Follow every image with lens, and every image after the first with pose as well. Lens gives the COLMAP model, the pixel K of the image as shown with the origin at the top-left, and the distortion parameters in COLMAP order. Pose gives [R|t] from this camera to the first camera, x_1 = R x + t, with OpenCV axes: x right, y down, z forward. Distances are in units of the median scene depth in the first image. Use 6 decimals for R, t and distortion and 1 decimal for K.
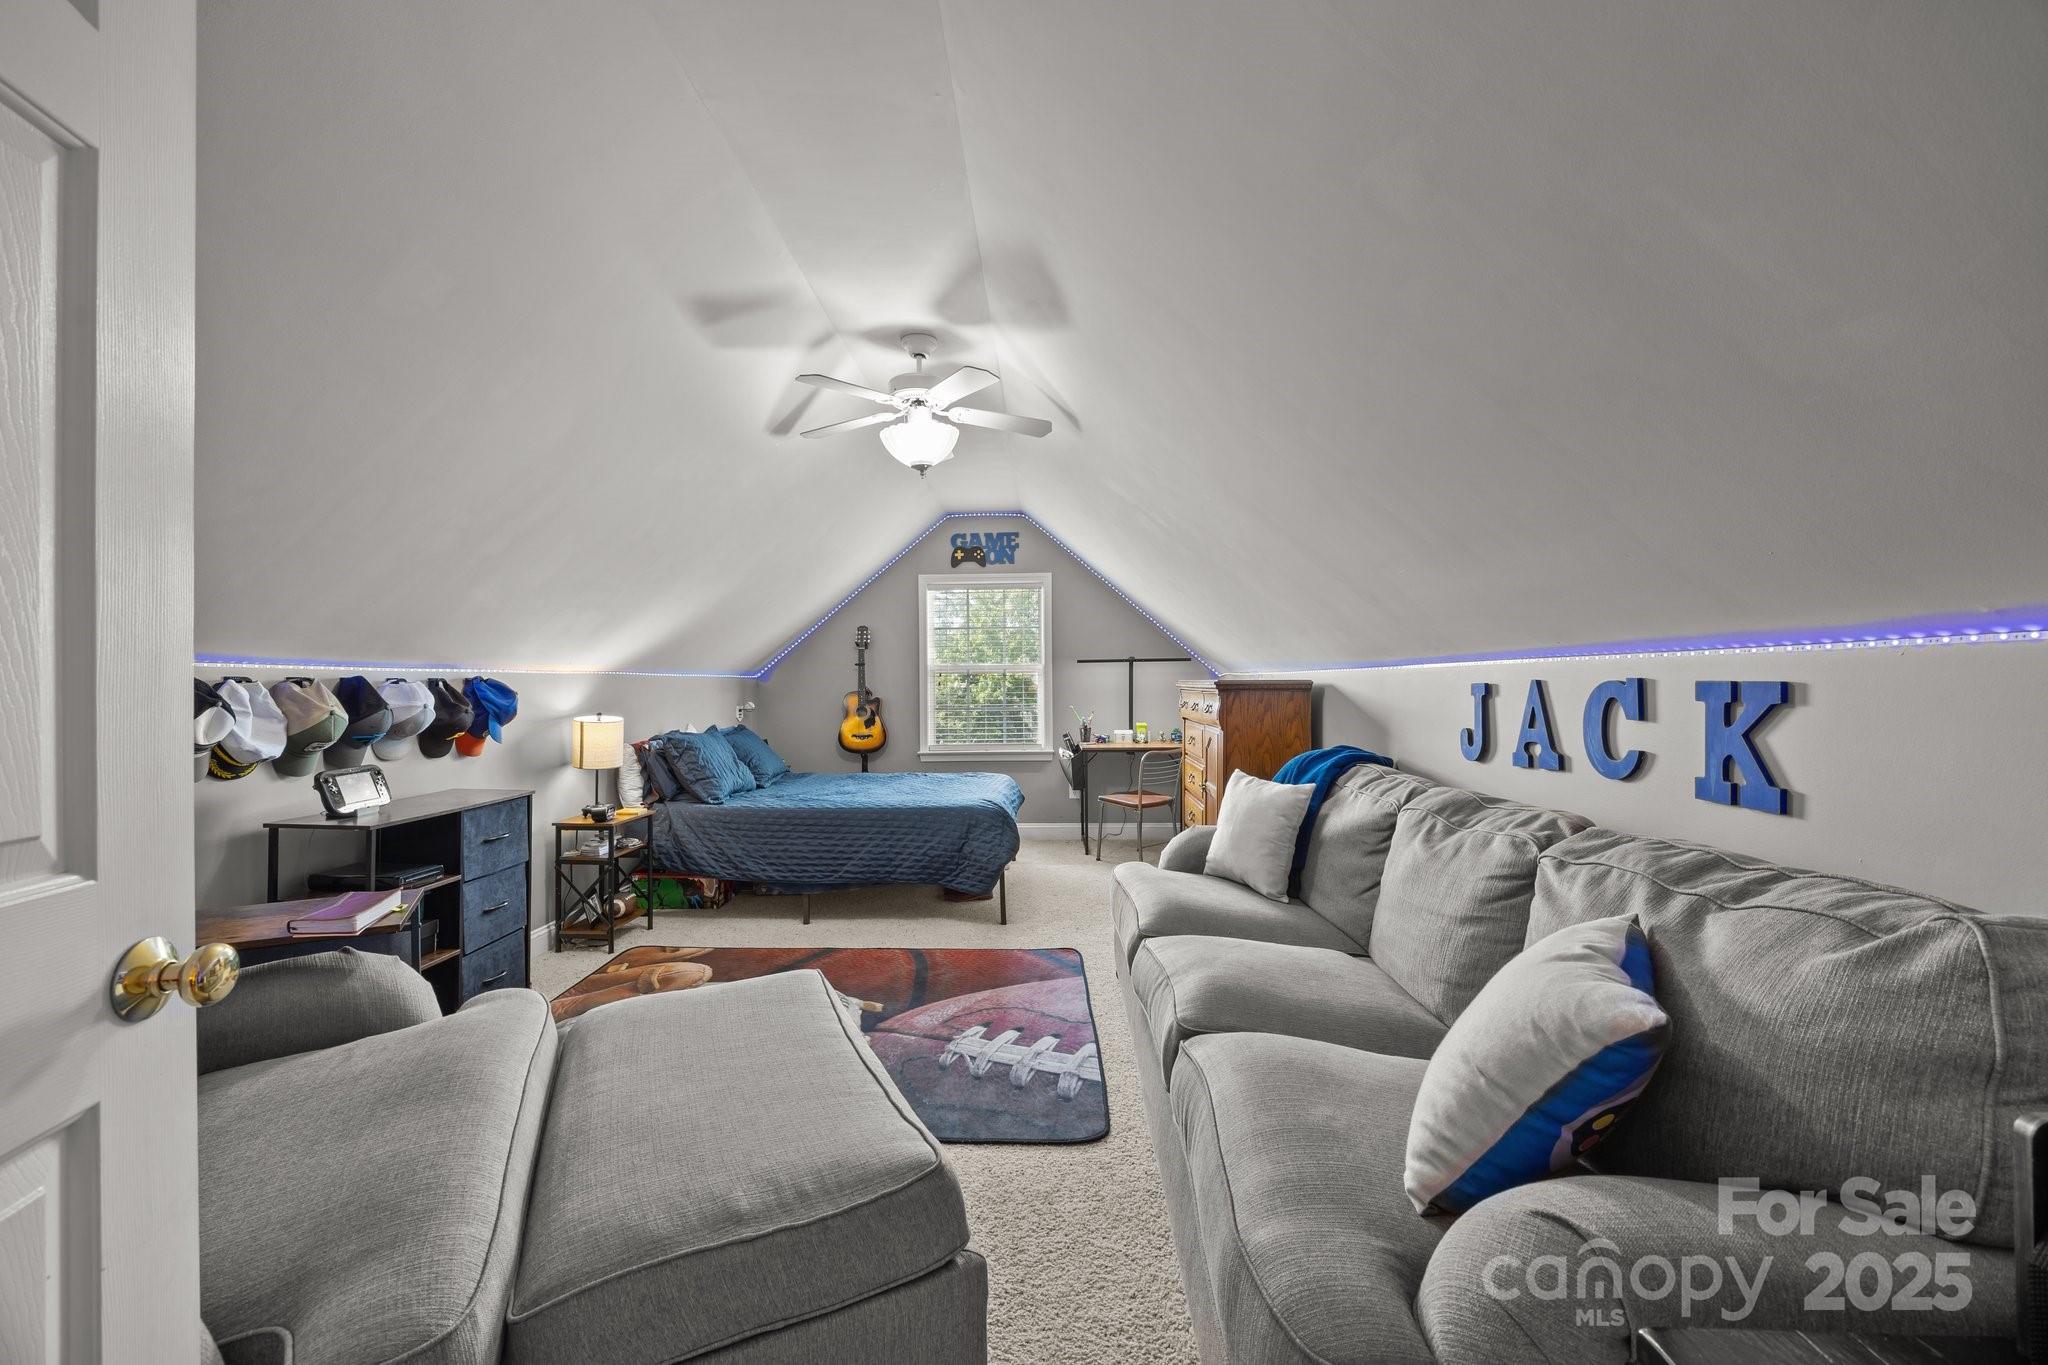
lens RADIAL K [[782.9, 0, 1023.1], [0, 782.9, 682.3], [0, 0, 1]] dist [0.009330, 0.000074]
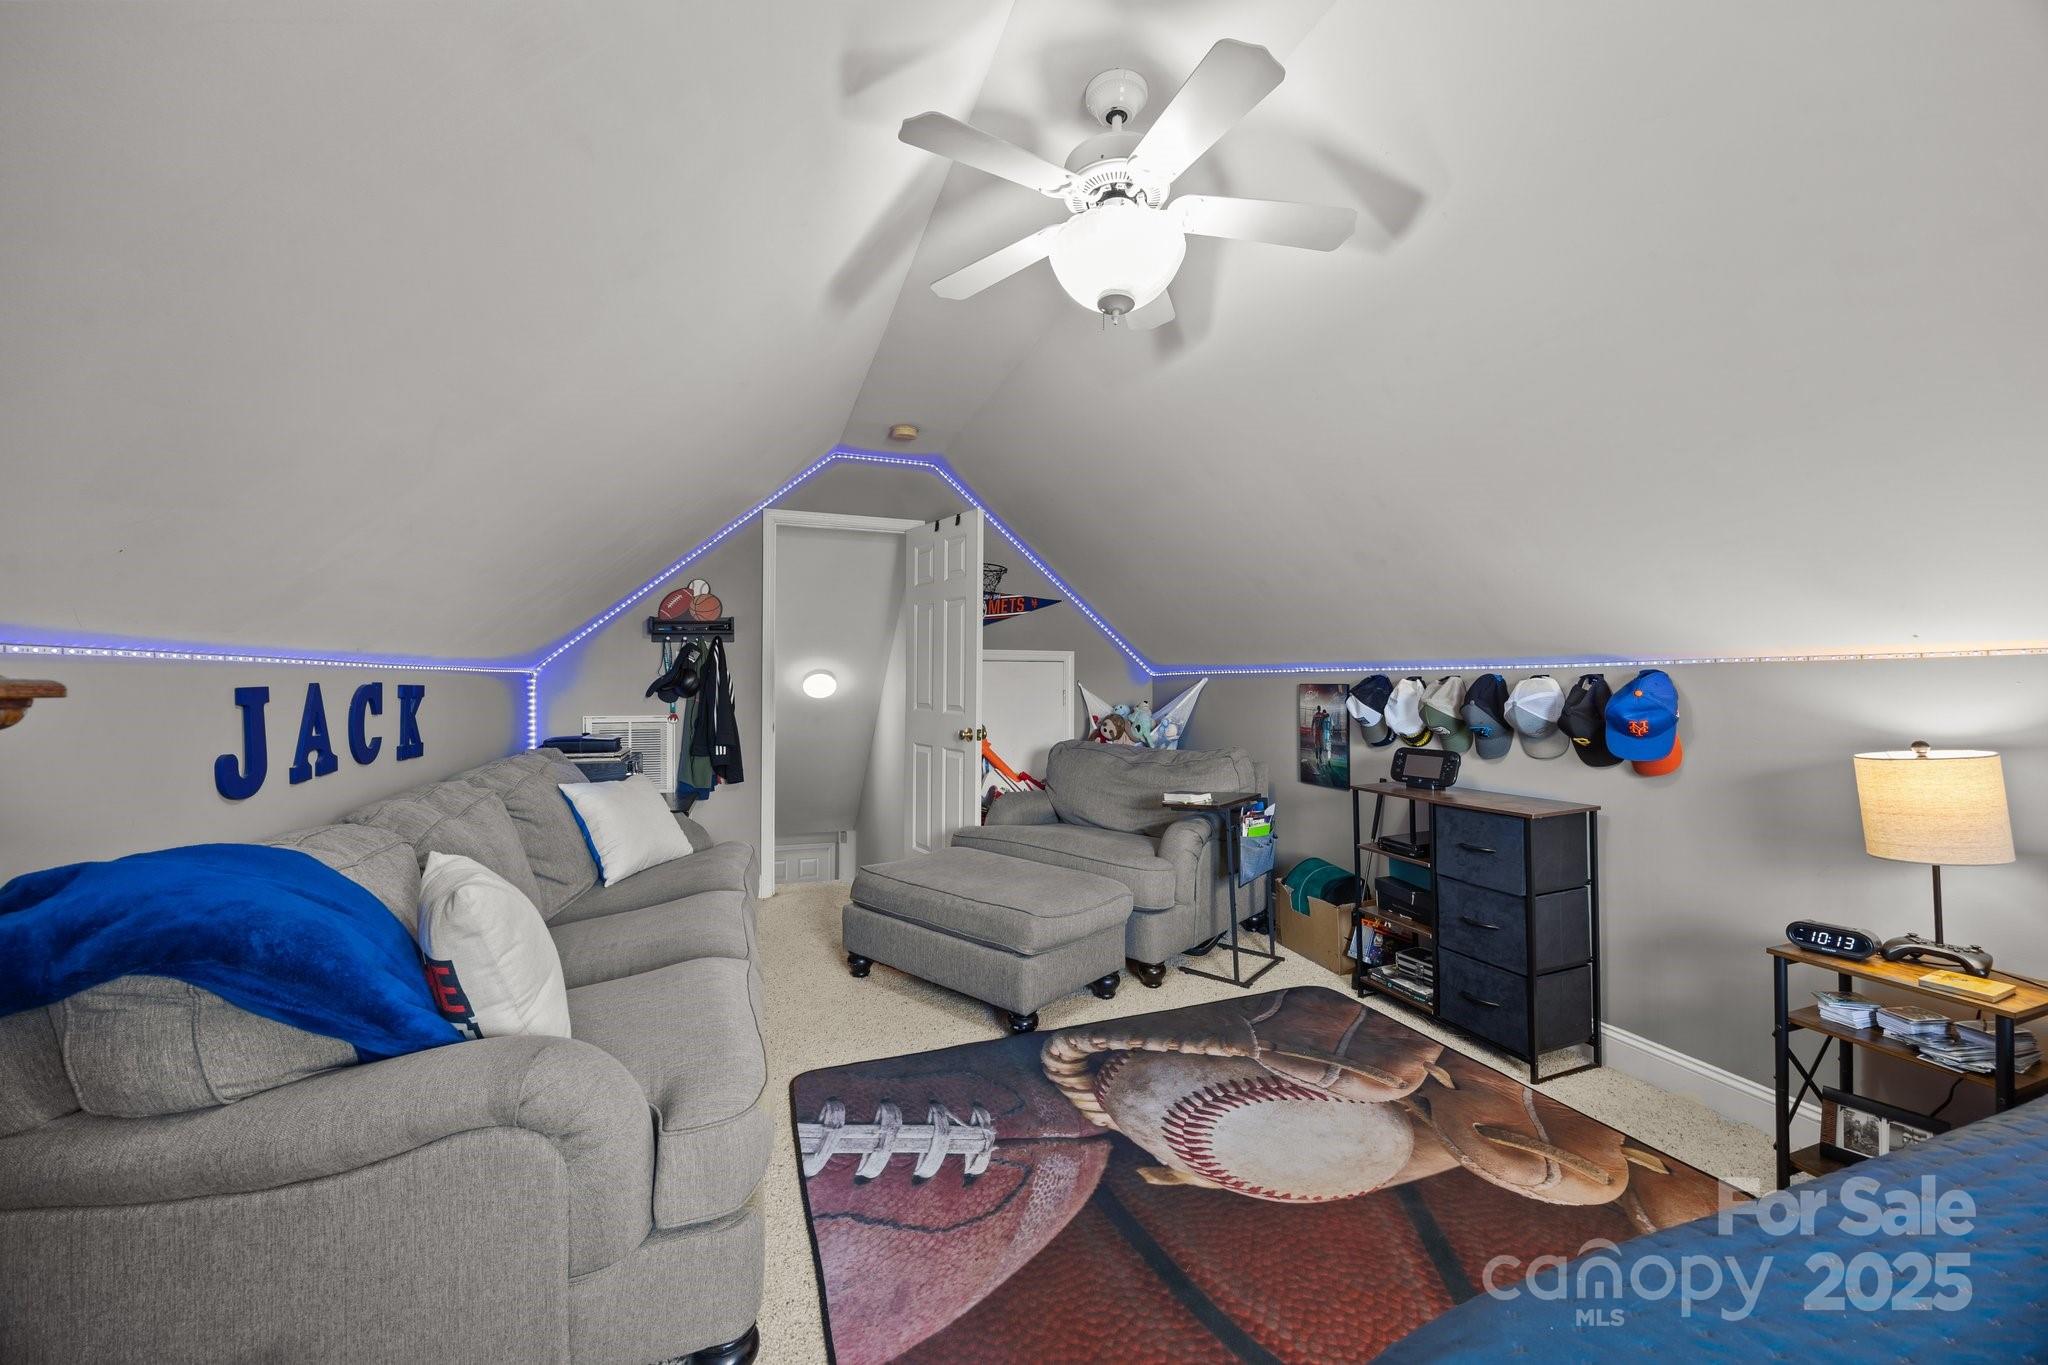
lens RADIAL K [[782.9, 0, 1025.5], [0, 782.9, 679.0], [0, 0, 1]] dist [0.009330, 0.000074]
pose [[-0.928384, 0.005013, -0.371589, 0.172235], [0.007777, 0.999952, -0.005941, 0.002337], [0.371541, -0.008405, -0.928378, 1.767324]]
